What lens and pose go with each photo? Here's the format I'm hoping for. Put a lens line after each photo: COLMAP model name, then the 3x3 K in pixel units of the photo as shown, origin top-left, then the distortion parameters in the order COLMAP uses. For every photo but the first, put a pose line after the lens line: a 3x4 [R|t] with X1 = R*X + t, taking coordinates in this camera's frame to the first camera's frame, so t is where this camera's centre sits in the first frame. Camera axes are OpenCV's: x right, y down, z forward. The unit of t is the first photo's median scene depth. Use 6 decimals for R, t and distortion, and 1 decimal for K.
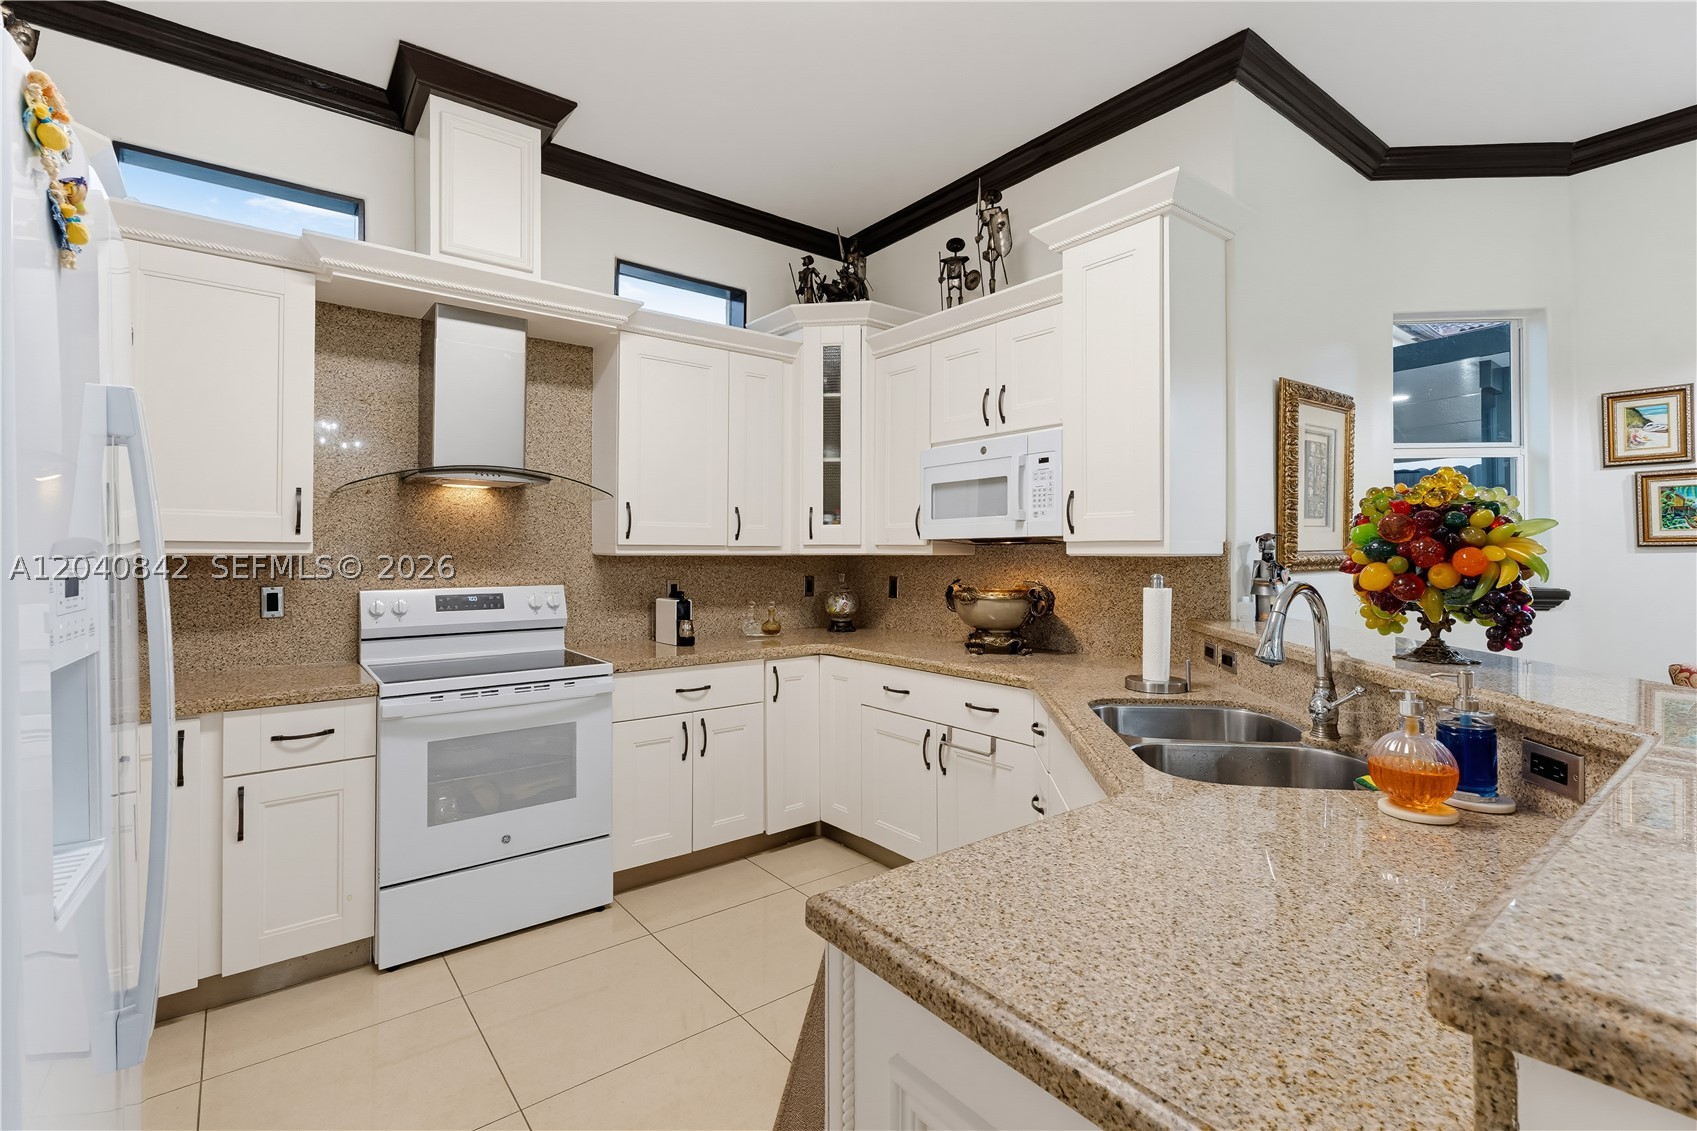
lens RADIAL K [[753.2, 0, 833.5], [0, 753.2, 548.9], [0, 0, 1]] dist [0.002469, -0.001325]
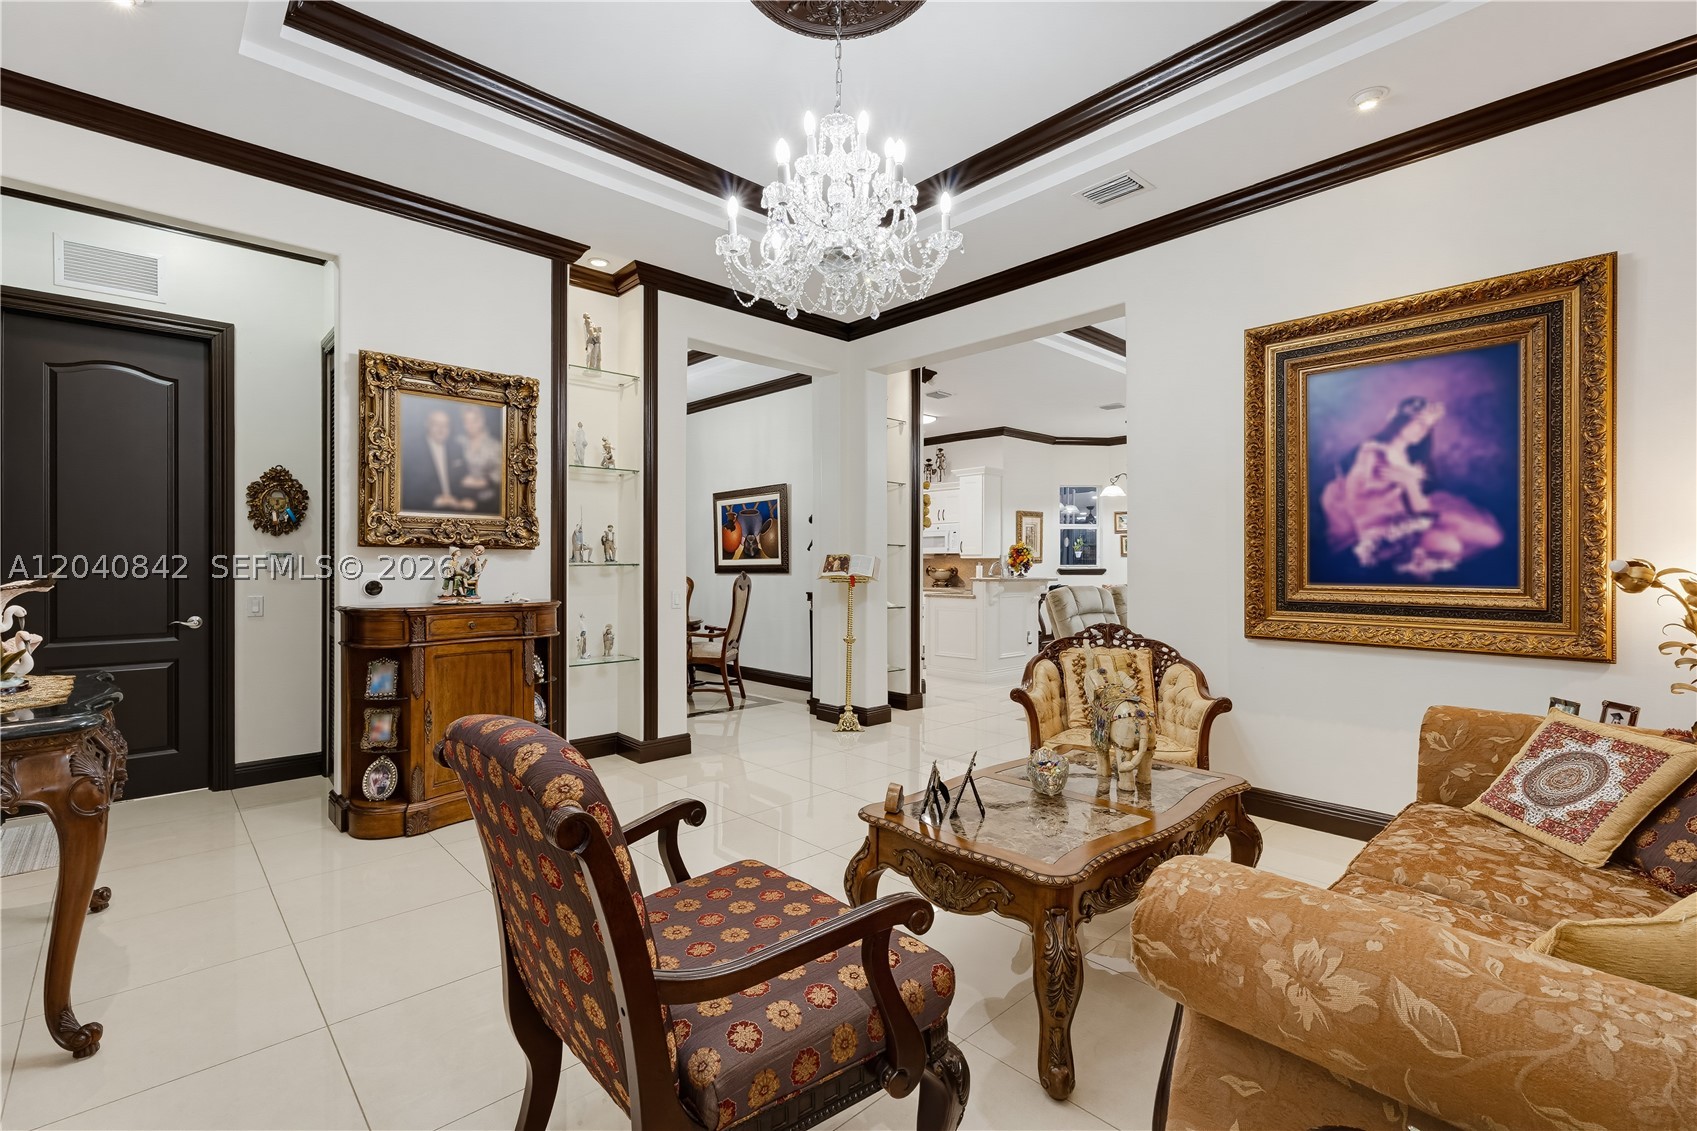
lens RADIAL K [[753.2, 0, 844.0], [0, 753.2, 563.7], [0, 0, 1]] dist [0.002469, -0.001325]
pose [[0.995549, 0.000937, 0.094245, -0.557887], [-0.001422, 0.999986, 0.005071, 0.016299], [-0.094239, -0.005183, 0.995536, -2.405764]]
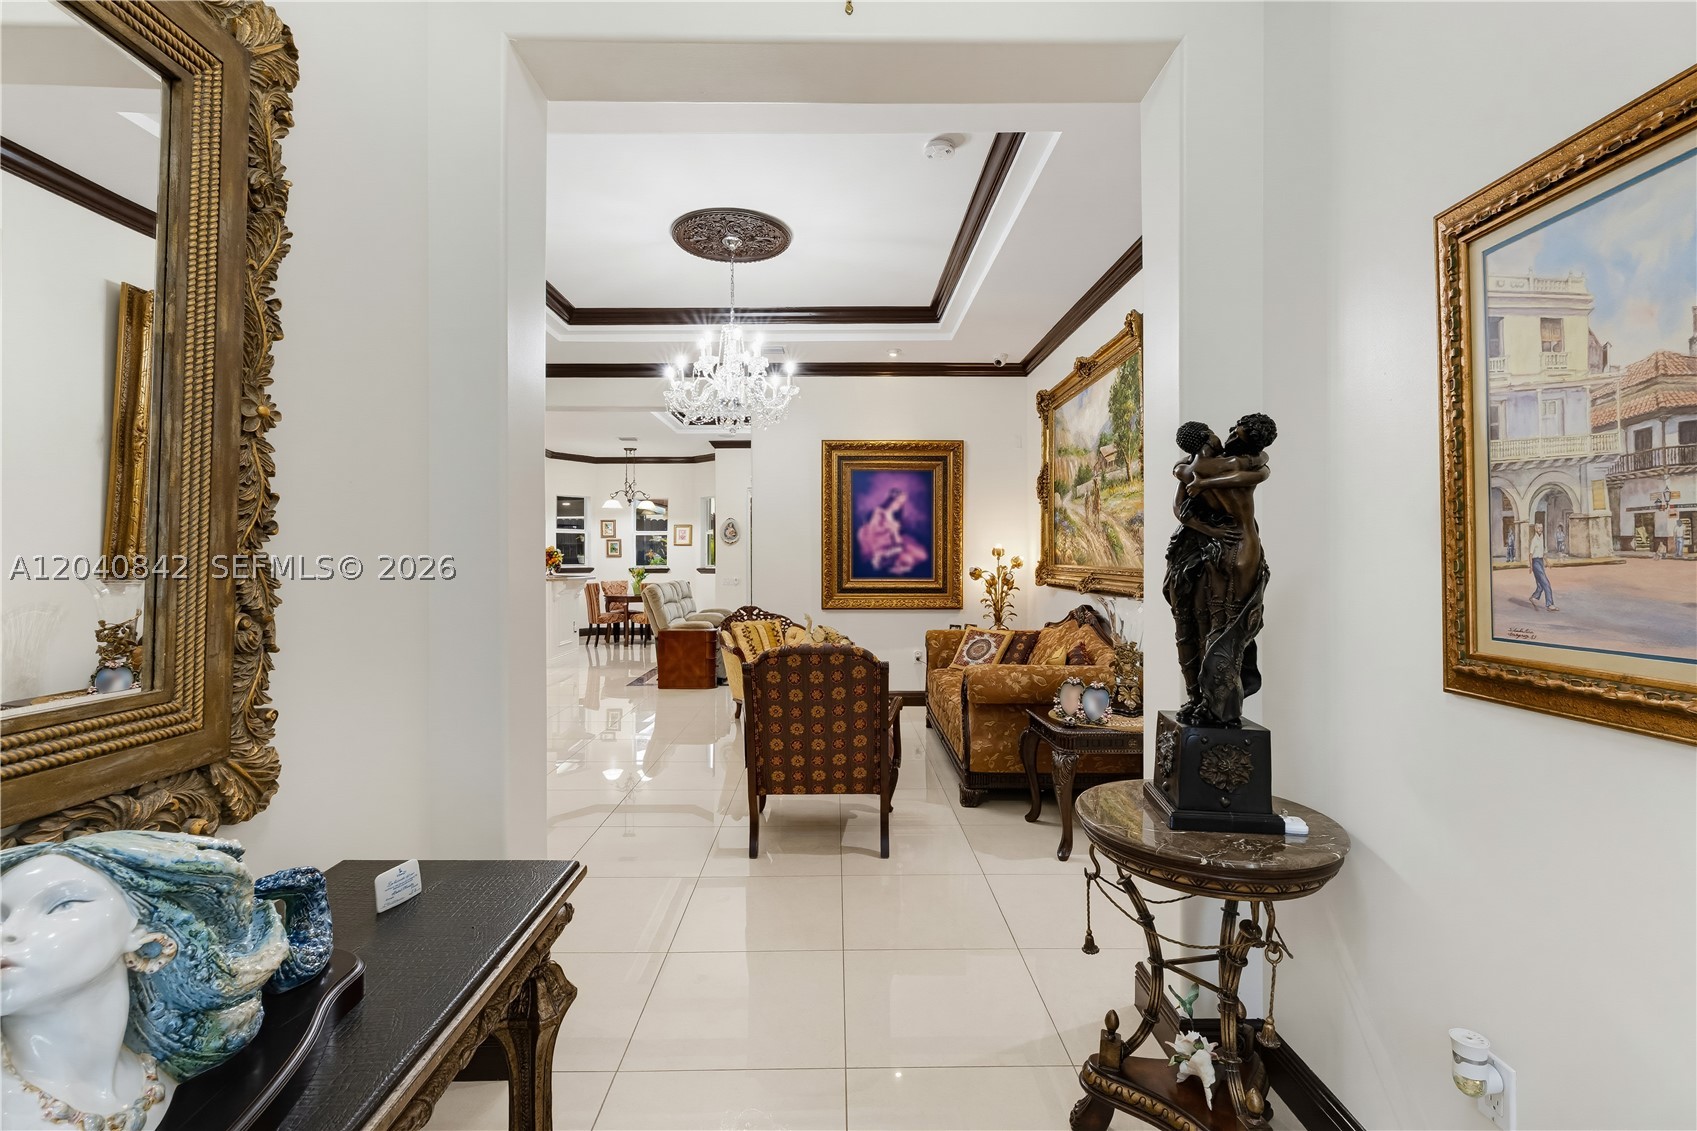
lens RADIAL K [[753.2, 0, 843.6], [0, 753.2, 561.0], [0, 0, 1]] dist [0.002469, -0.001325]
pose [[0.601422, -0.003333, 0.798925, -1.536300], [-0.004030, 0.999966, 0.007206, -0.016611], [-0.798922, -0.007553, 0.601388, -2.640914]]
